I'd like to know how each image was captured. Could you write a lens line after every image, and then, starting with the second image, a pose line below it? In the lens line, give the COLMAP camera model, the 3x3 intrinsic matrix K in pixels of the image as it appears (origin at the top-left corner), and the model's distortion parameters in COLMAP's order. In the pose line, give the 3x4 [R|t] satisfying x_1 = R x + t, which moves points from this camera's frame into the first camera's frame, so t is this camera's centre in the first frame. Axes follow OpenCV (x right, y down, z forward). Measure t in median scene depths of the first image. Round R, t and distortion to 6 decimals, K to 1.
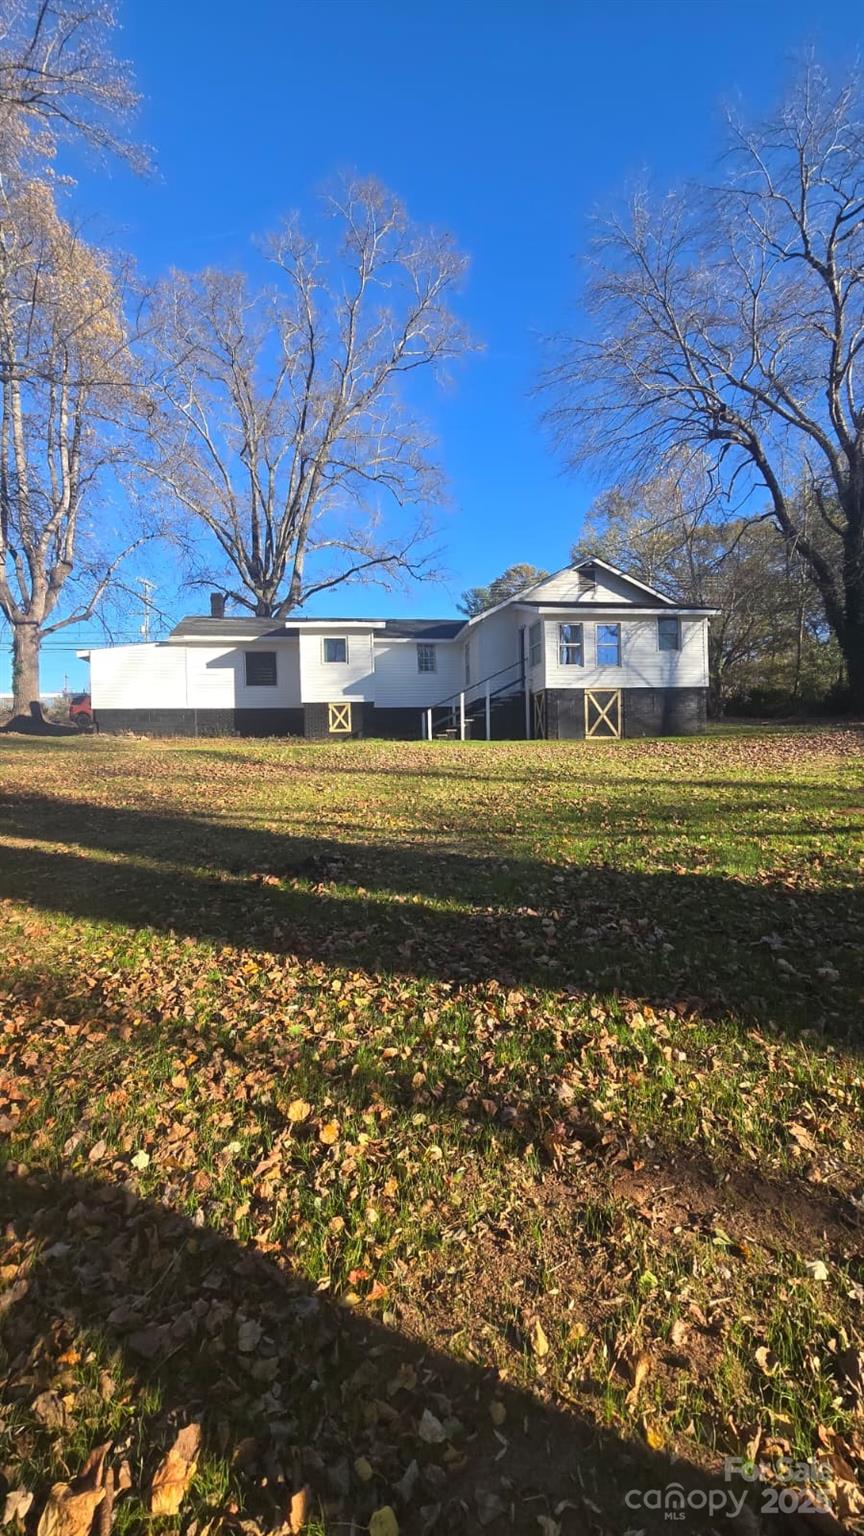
lens RADIAL K [[629.0, 0, 433.6], [0, 629.0, 772.1], [0, 0, 1]] dist [-0.003452, 0.000070]
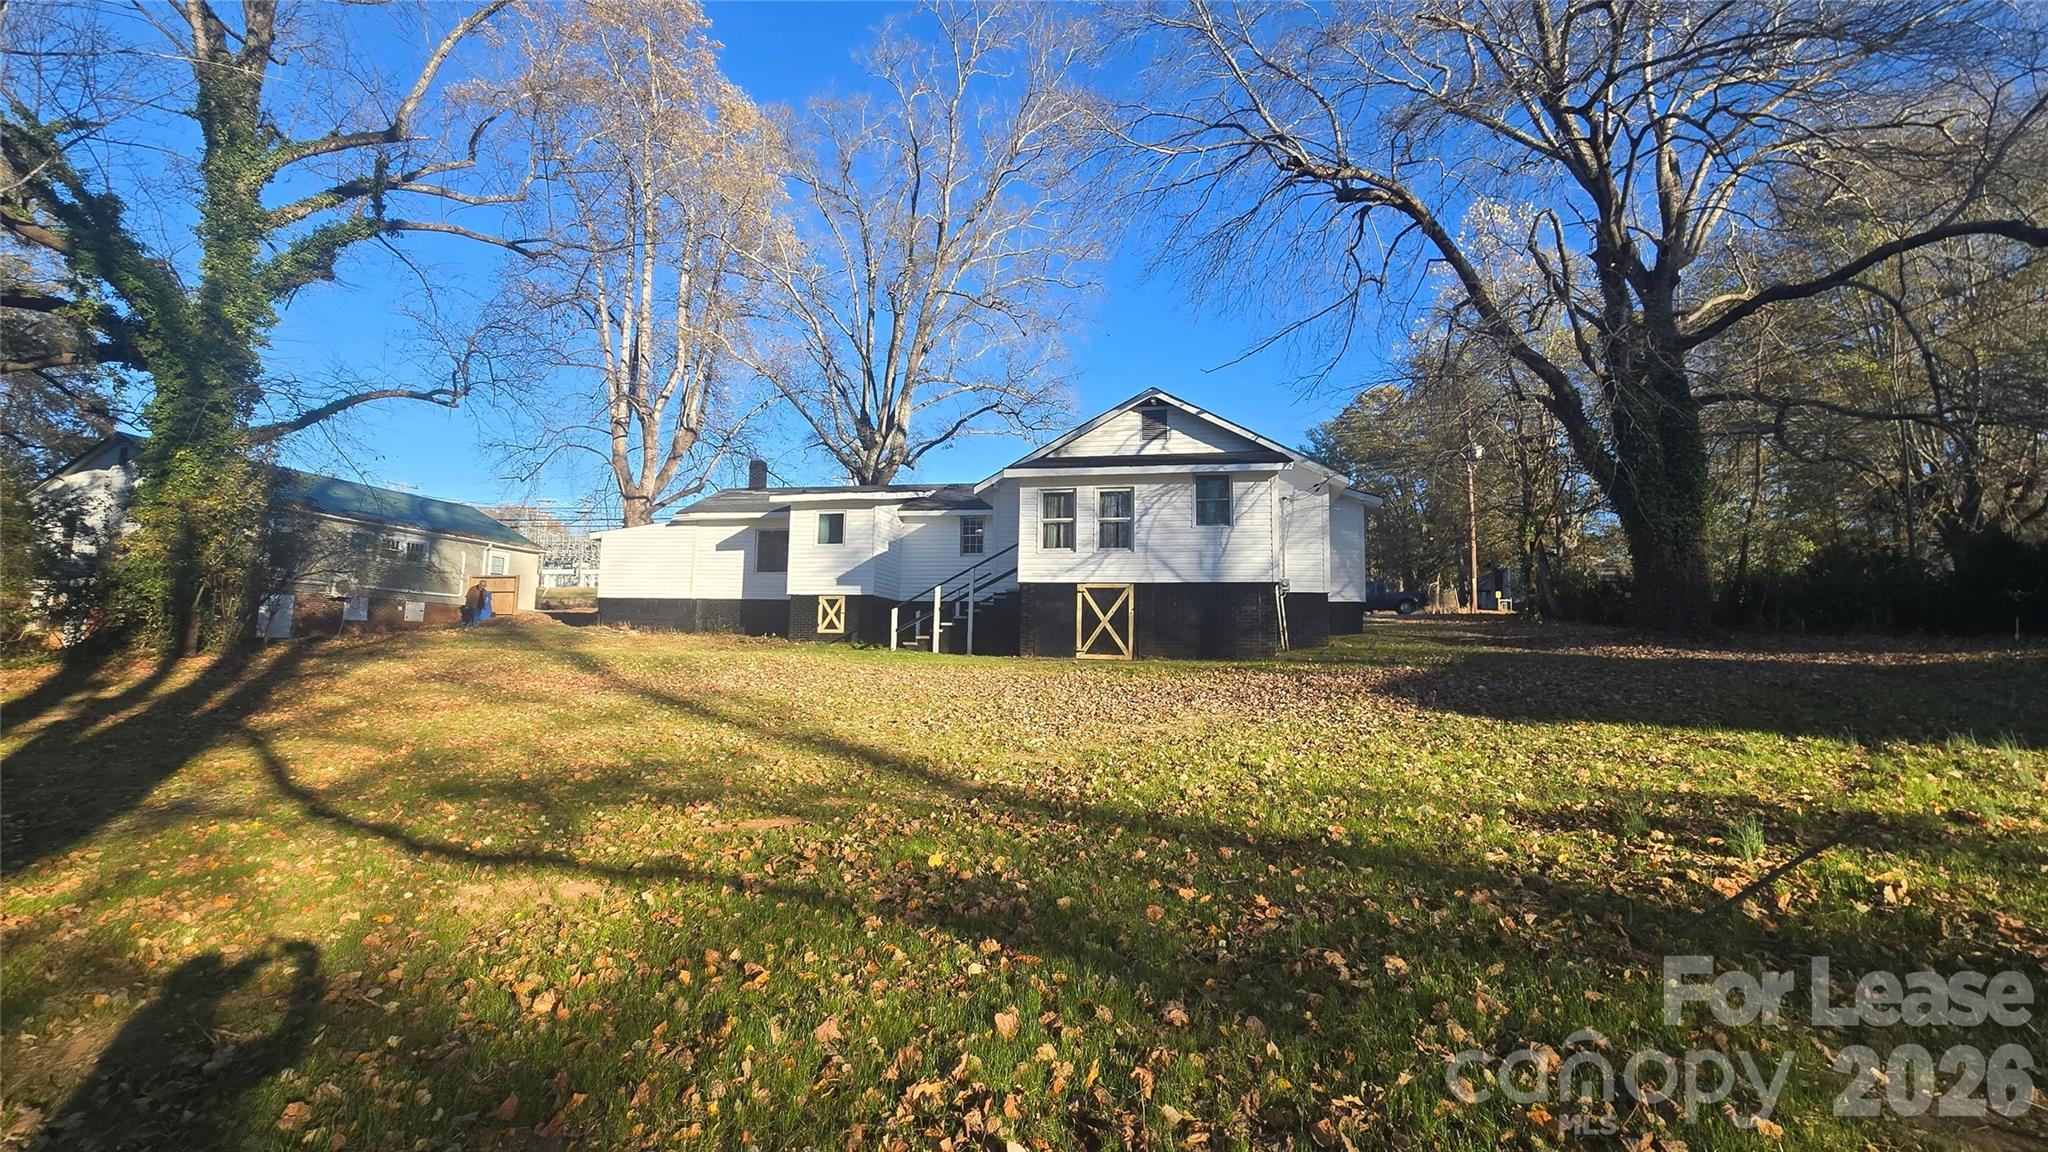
lens RADIAL K [[834.5, 0, 1024.4], [0, 834.5, 570.2], [0, 0, 1]] dist [-0.000225, -0.000096]
pose [[0.937410, 0.005085, -0.348191, 0.438278], [-0.046253, 0.992852, -0.110023, -0.039349], [0.345143, 0.119242, 0.930944, 0.120277]]
